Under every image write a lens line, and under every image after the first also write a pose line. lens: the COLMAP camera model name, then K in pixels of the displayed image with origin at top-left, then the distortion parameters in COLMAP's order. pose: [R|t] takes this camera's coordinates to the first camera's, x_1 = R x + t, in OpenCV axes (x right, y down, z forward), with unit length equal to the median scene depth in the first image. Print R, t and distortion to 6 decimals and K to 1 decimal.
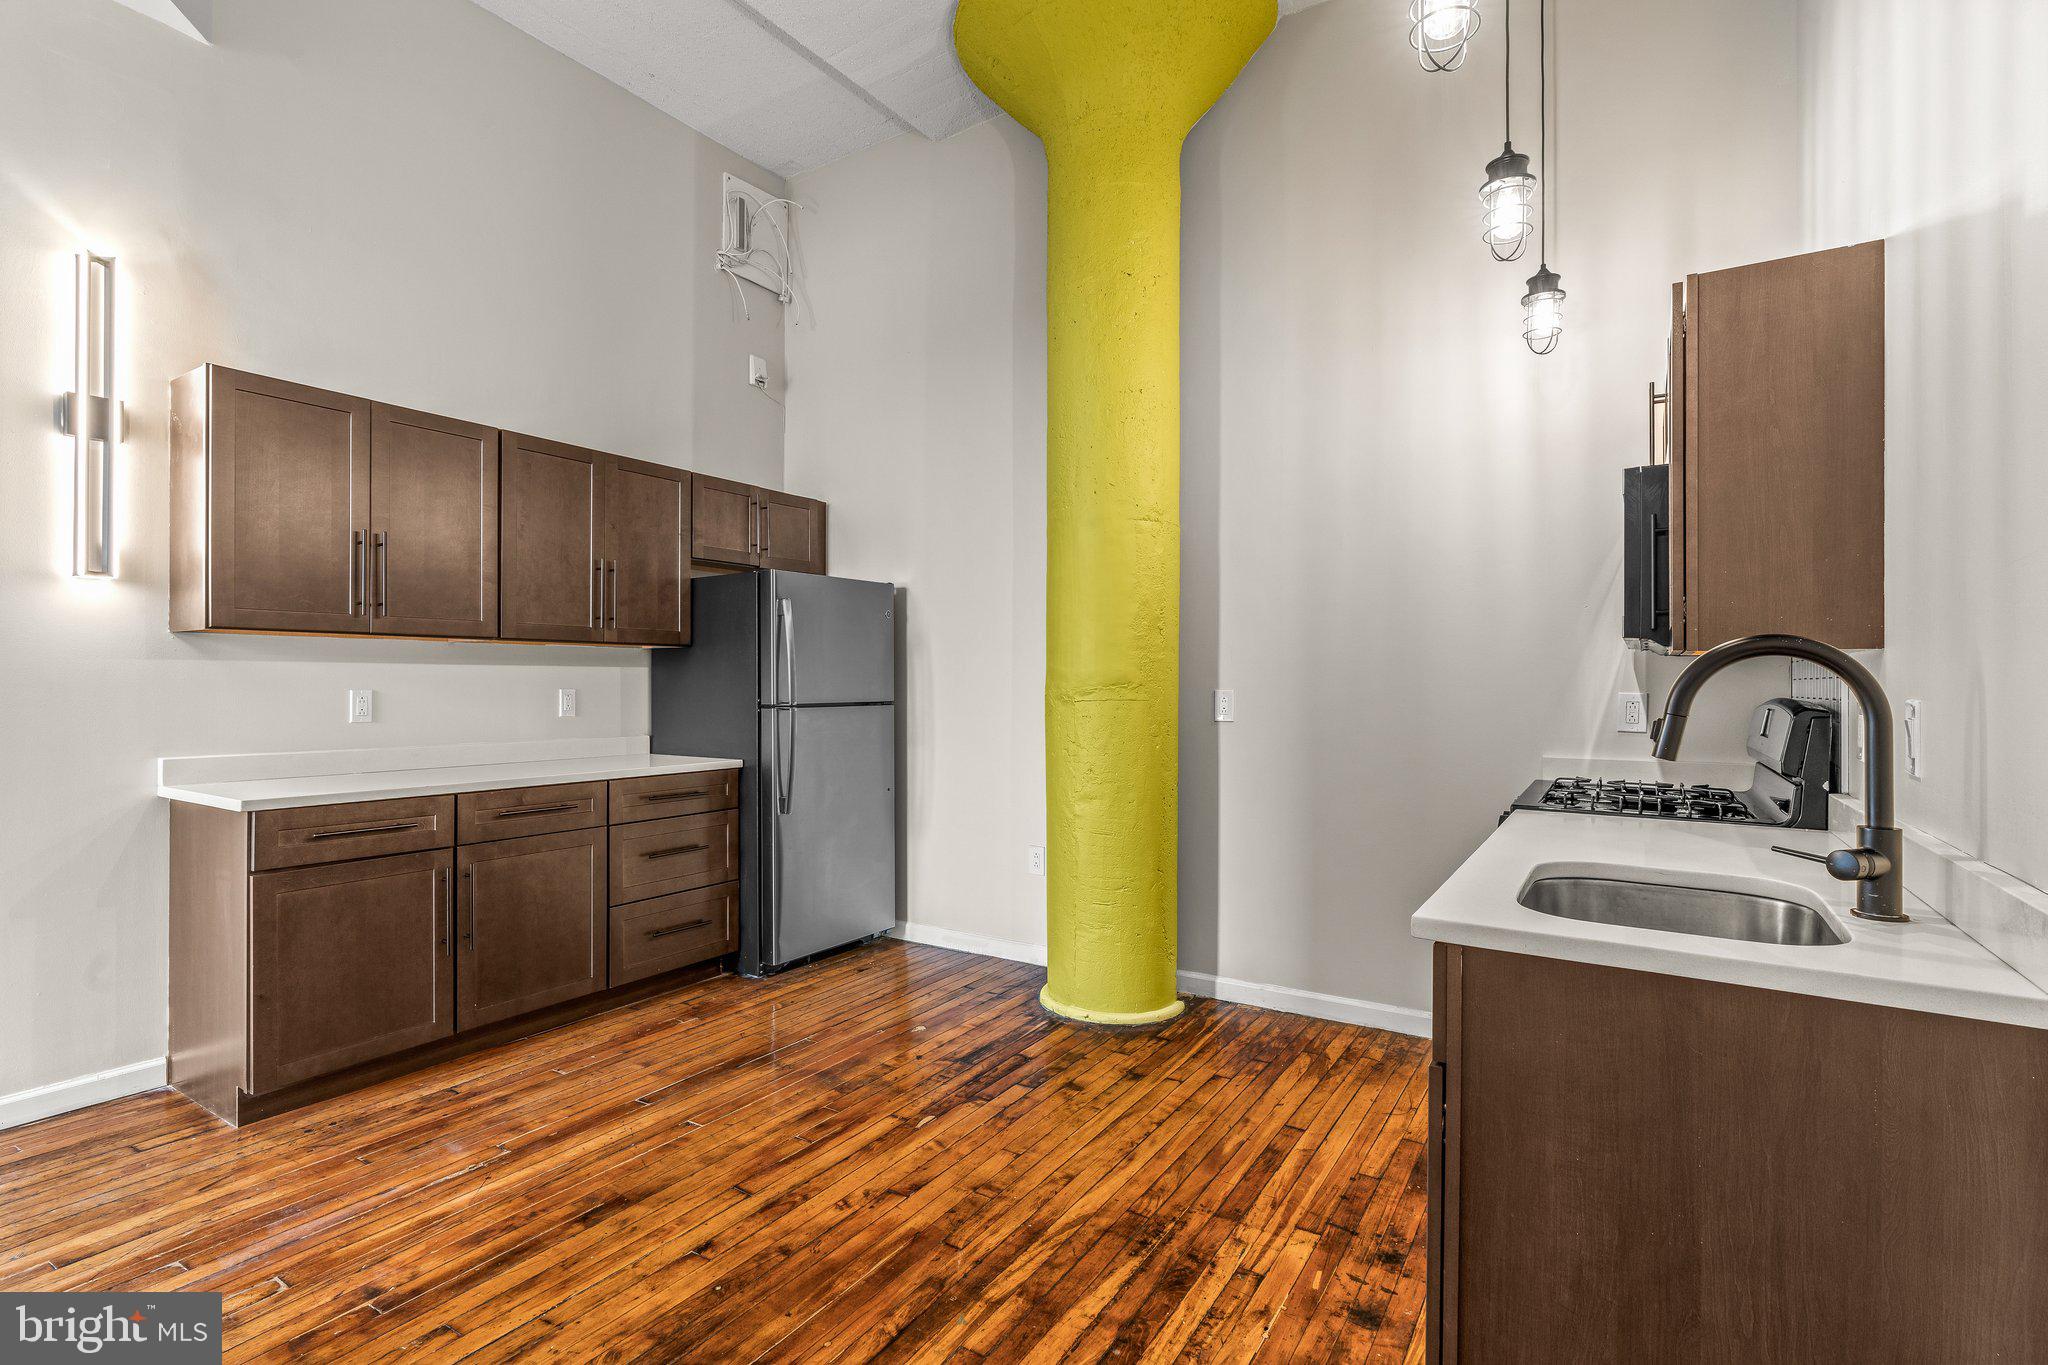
lens RADIAL K [[982.4, 0, 1024.0], [0, 982.4, 682.5], [0, 0, 1]] dist [-0.010136, 0.000933]
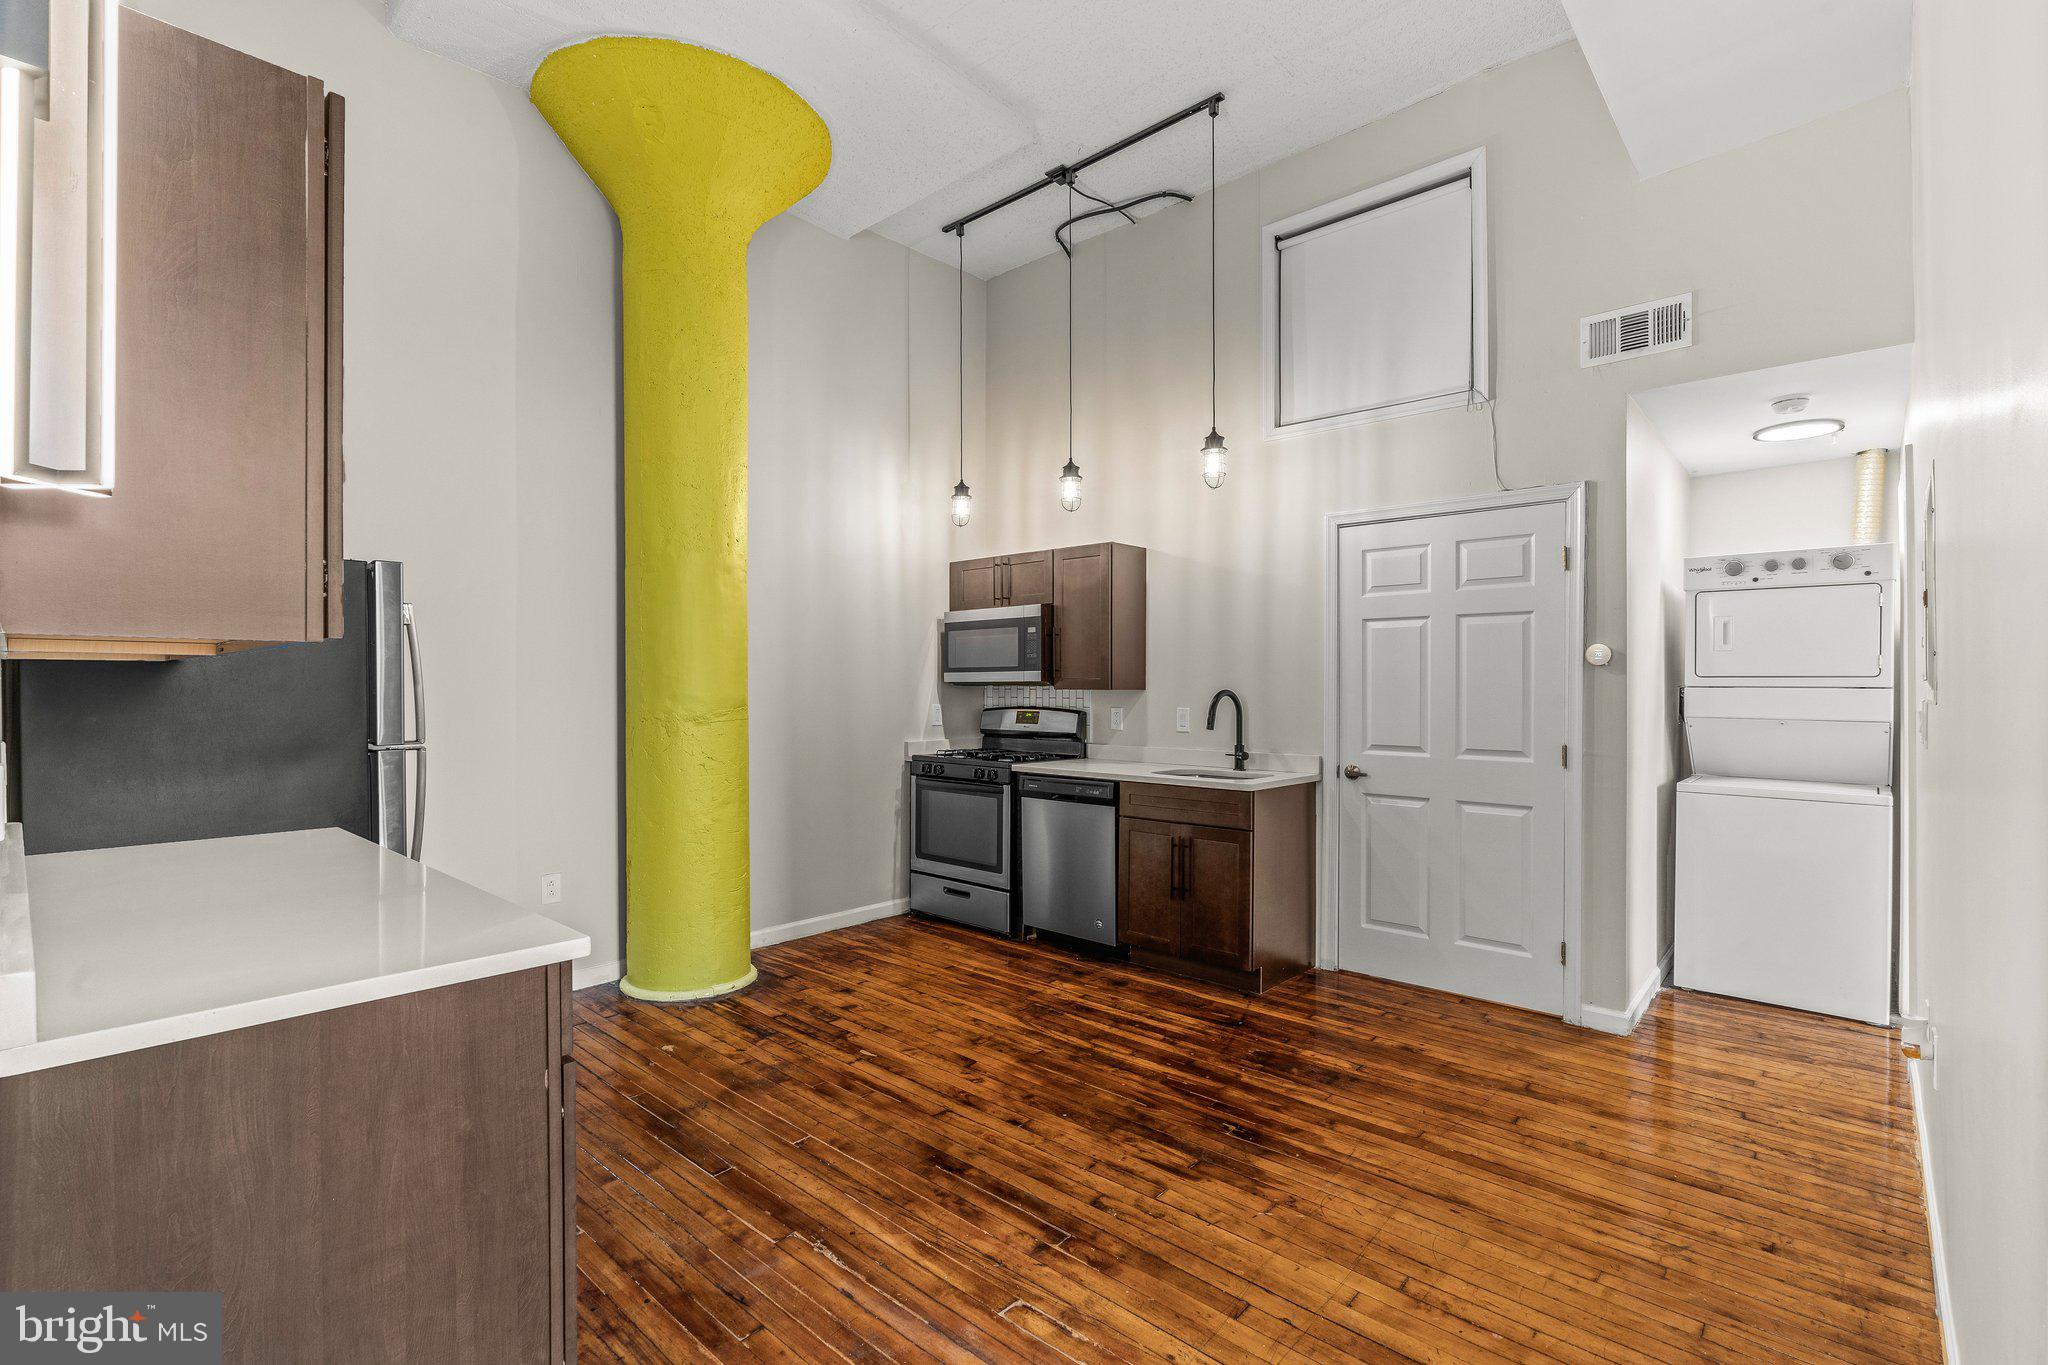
lens RADIAL K [[917.8, 0, 1023.1], [0, 917.8, 677.3], [0, 0, 1]] dist [-0.011774, 0.000401]
pose [[0.172306, 0.001898, 0.985042, -1.276508], [-0.001884, 0.999997, -0.001597, -0.047806], [-0.985042, -0.001580, 0.172310, 0.600034]]
